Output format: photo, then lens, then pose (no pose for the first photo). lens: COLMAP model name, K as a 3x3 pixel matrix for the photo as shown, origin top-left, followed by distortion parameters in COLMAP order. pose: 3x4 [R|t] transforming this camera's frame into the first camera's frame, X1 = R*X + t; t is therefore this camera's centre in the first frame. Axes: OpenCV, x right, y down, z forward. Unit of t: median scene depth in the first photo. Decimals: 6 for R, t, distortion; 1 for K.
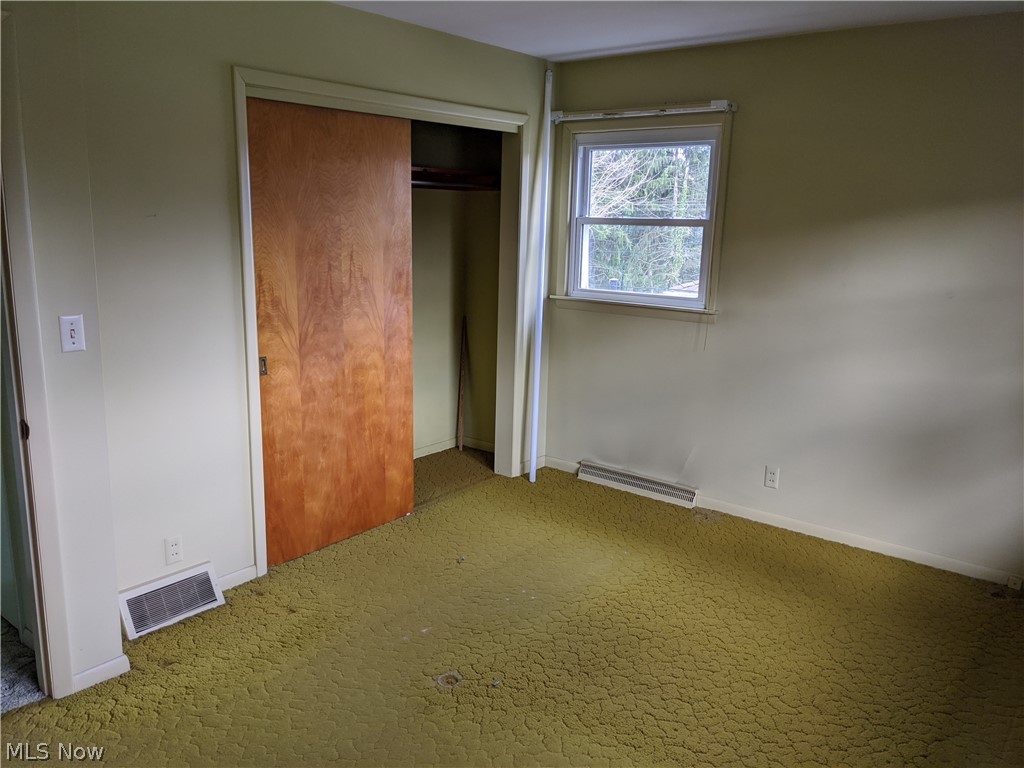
lens RADIAL K [[817.9, 0, 507.4], [0, 817.9, 383.8], [0, 0, 1]] dist [0.041940, -0.036556]
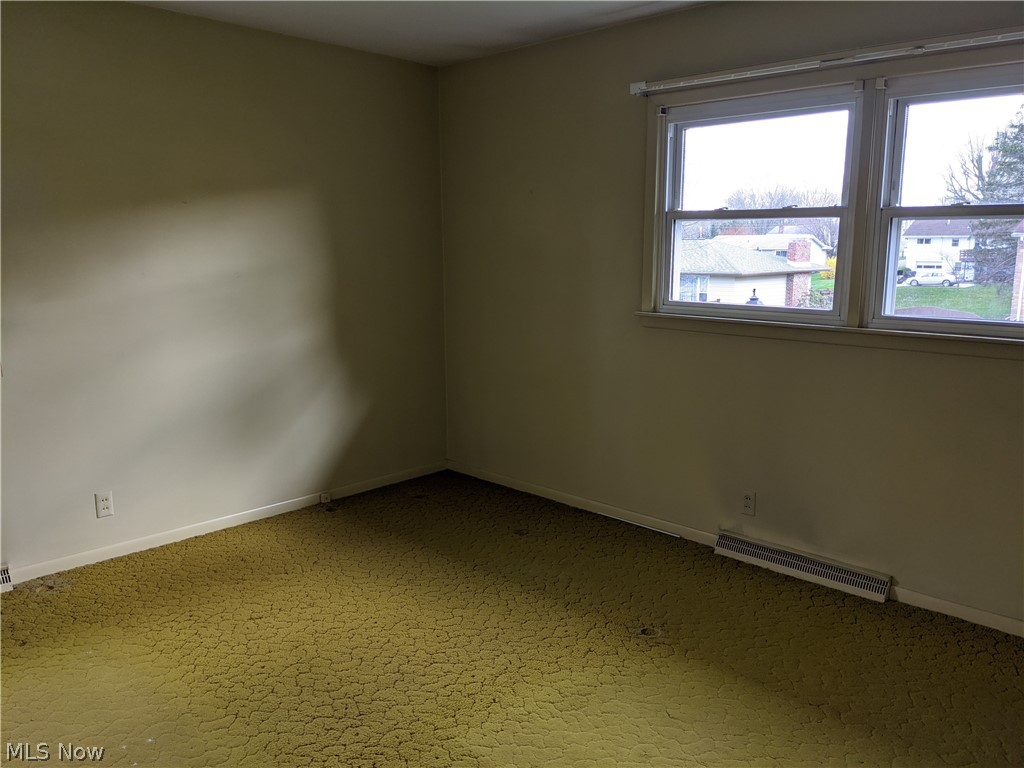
lens RADIAL K [[817.9, 0, 507.8], [0, 817.9, 384.5], [0, 0, 1]] dist [0.041940, -0.036556]
pose [[0.083047, -0.192509, 0.977775, -0.525867], [0.199154, 0.964578, 0.172996, -0.082335], [-0.976443, 0.180361, 0.118444, 0.528003]]
